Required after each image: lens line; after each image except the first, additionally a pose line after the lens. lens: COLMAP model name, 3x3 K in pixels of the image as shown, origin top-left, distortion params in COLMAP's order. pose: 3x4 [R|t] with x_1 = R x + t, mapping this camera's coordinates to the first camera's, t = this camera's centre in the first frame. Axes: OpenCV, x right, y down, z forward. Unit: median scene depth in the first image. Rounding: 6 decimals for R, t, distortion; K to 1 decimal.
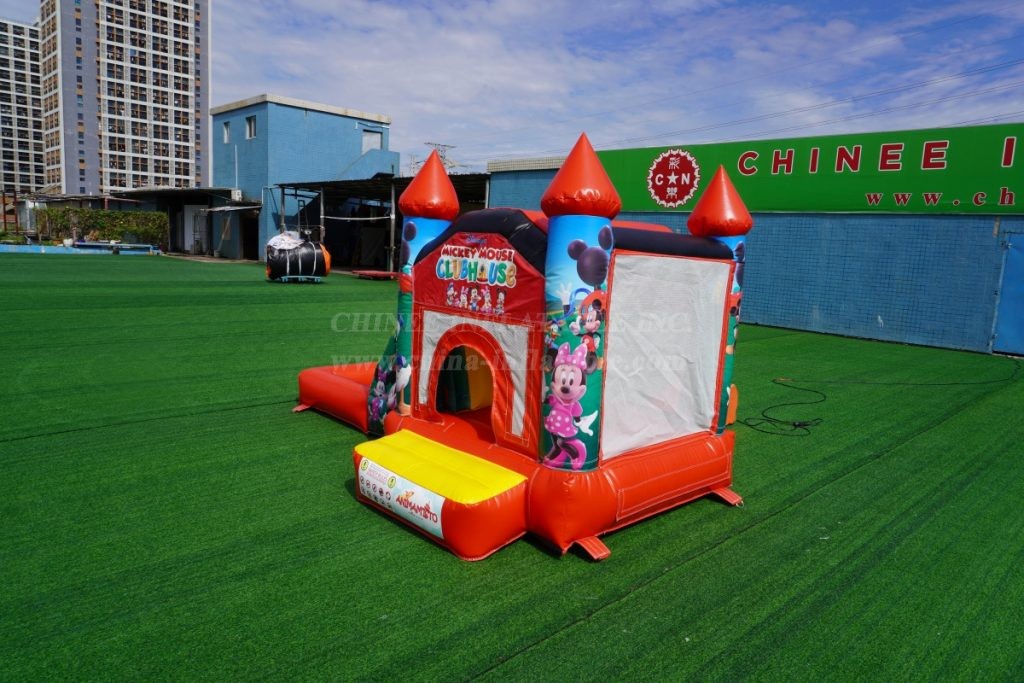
lens RADIAL K [[677.9, 0, 527.3], [0, 677.9, 343.7], [0, 0, 1]] dist [-0.035046, 0.027163]
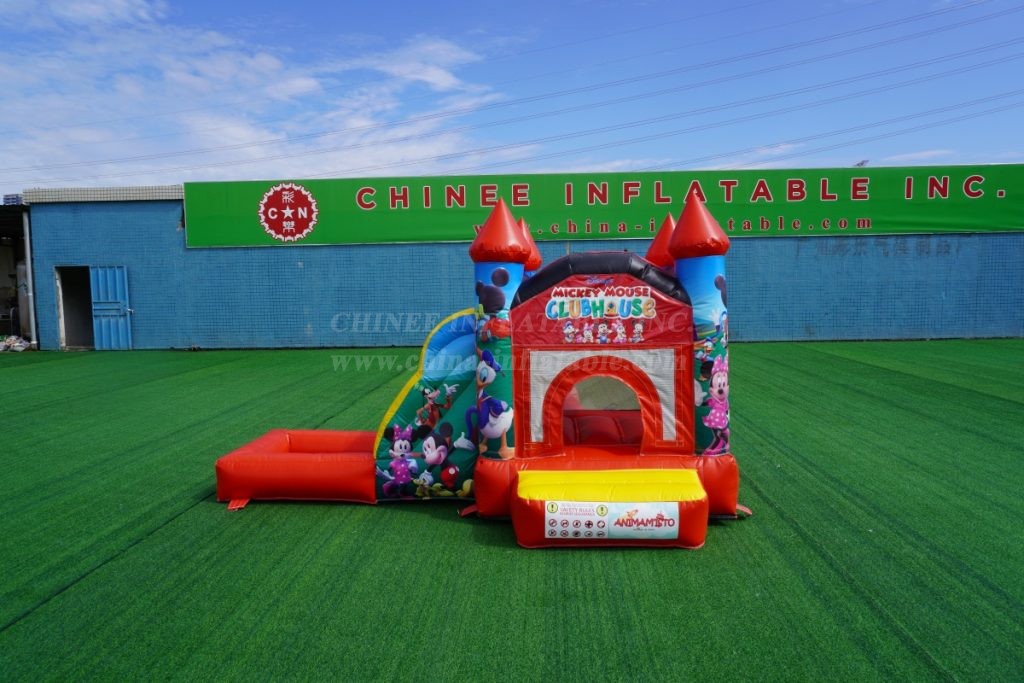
lens RADIAL K [[677.9, 0, 519.0], [0, 677.9, 344.7], [0, 0, 1]] dist [-0.035046, 0.027163]
pose [[0.729904, -0.125454, 0.671939, -0.888937], [0.151826, 0.988213, 0.019581, -0.085178], [-0.666475, 0.087725, 0.740348, 0.250851]]
